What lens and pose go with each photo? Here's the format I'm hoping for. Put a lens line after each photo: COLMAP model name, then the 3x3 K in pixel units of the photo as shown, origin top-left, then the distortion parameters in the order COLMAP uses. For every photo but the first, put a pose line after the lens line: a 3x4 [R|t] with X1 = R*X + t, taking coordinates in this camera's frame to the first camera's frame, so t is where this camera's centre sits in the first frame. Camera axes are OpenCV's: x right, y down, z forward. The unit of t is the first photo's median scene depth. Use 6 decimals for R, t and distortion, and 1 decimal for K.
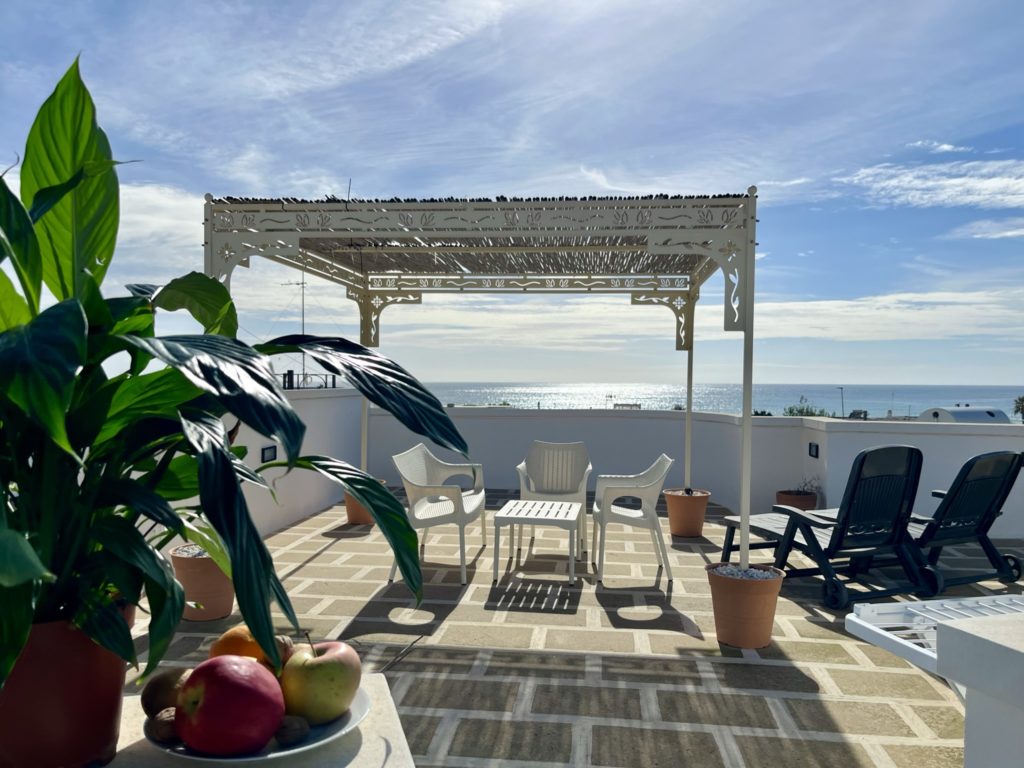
lens RADIAL K [[775.3, 0, 512.0], [0, 775.3, 384.0], [0, 0, 1]] dist [0.050578, -0.056521]
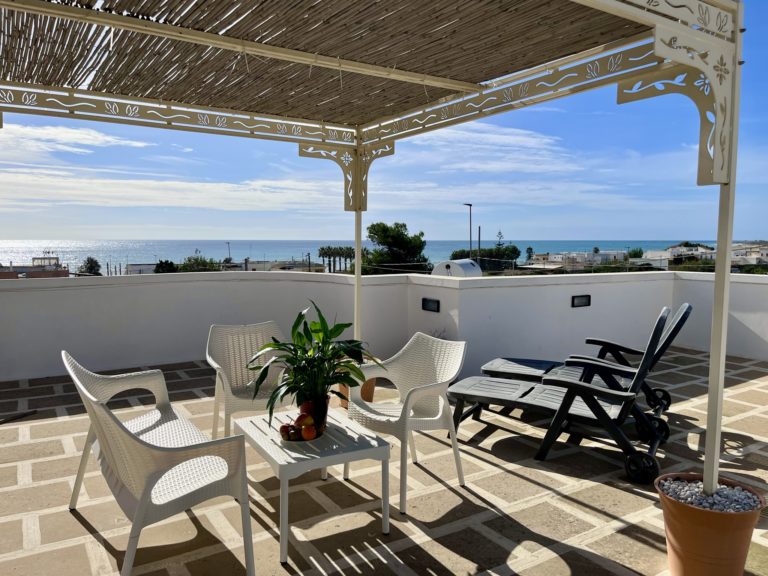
lens RADIAL K [[565.4, 0, 384.0], [0, 565.4, 288.0], [0, 0, 1]] dist [-0.025449, 0.001090]
pose [[0.784749, -0.050669, 0.617739, -0.169875], [-0.000339, 0.996618, 0.082176, -0.007070], [-0.619813, -0.064697, 0.782078, 0.442669]]
